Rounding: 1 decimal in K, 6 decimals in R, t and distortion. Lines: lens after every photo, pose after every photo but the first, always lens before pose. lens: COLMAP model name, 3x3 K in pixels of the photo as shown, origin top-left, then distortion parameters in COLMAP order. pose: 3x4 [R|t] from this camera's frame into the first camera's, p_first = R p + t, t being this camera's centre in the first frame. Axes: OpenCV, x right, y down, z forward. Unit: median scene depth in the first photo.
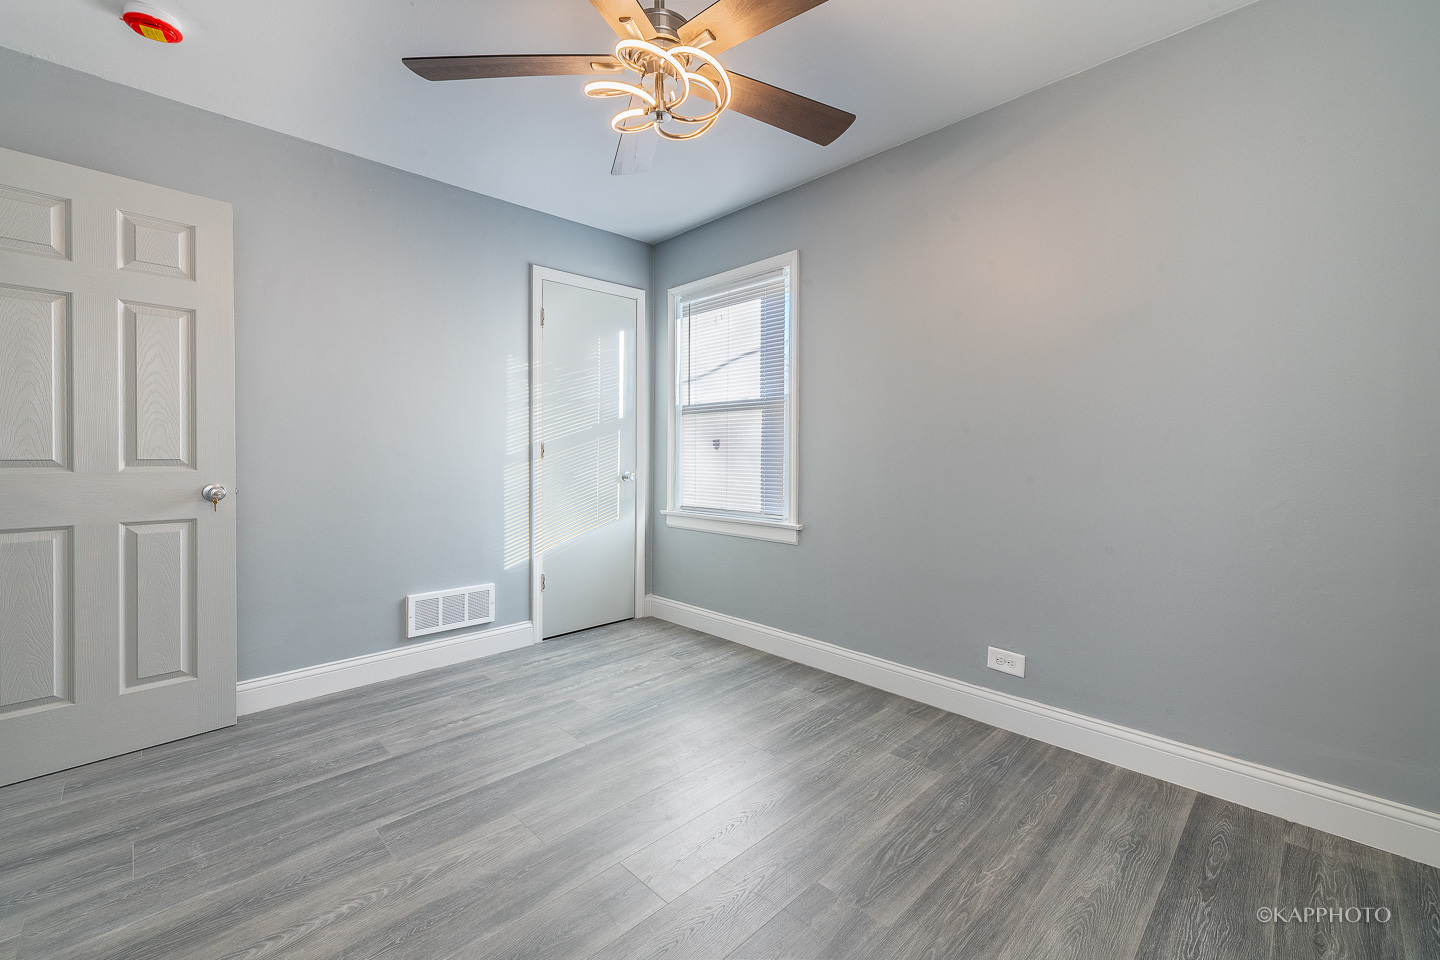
lens RADIAL K [[571.4, 0, 769.3], [0, 571.4, 460.5], [0, 0, 1]] dist [0.012931, -0.000557]
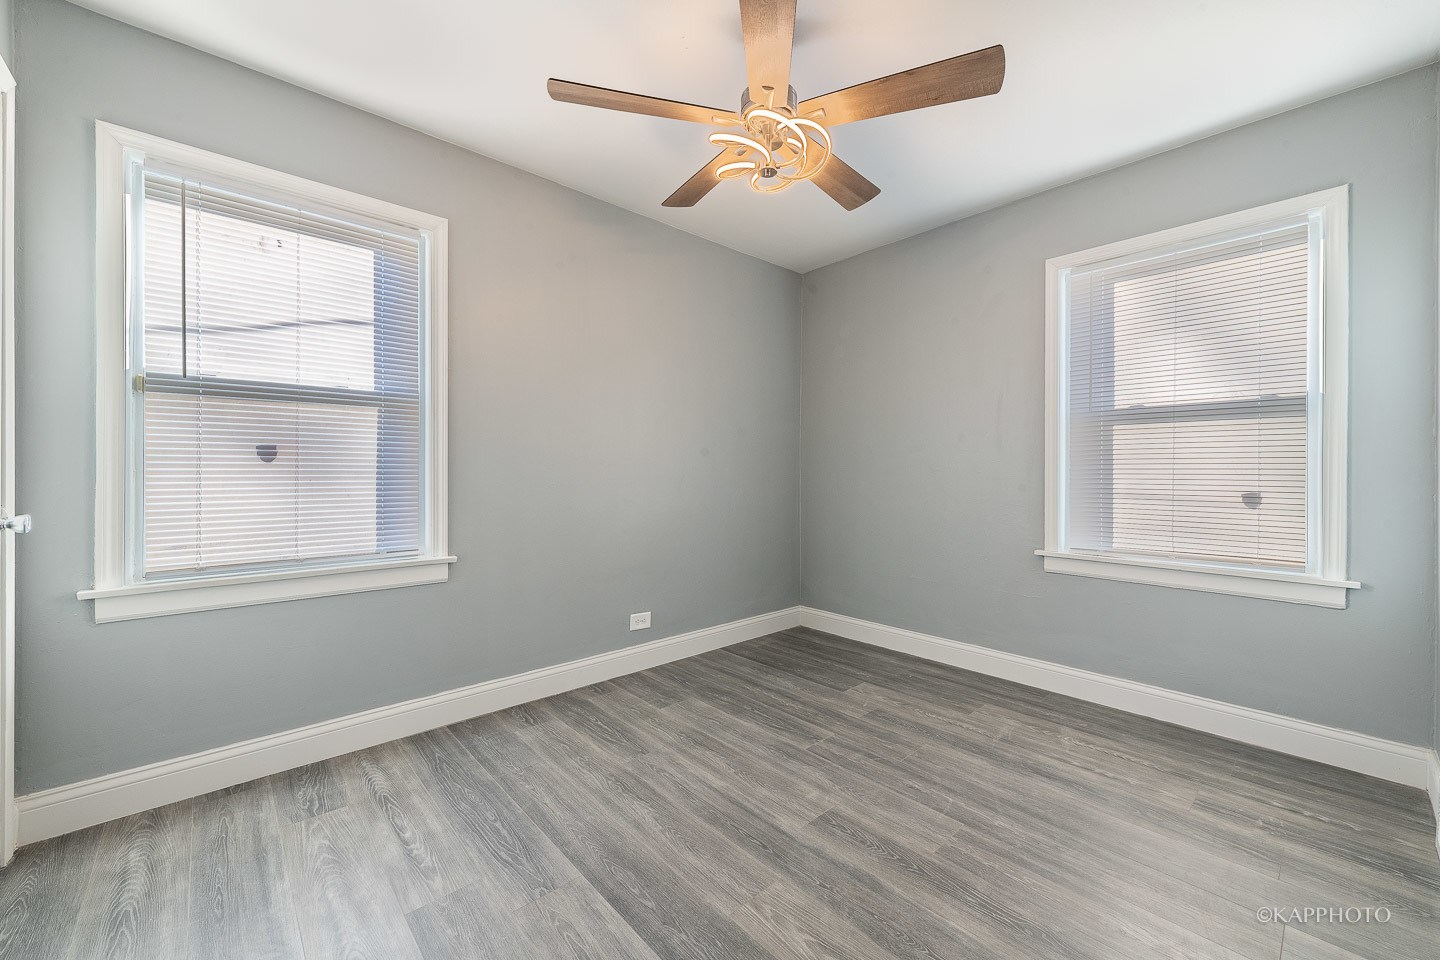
lens RADIAL K [[586.7, 0, 686.3], [0, 586.7, 475.8], [0, 0, 1]] dist [0.016709, -0.000410]
pose [[0.100127, -0.007002, 0.994950, -0.844076], [0.009822, 0.999933, 0.006048, -0.005136], [-0.994926, 0.009167, 0.100189, 0.644212]]
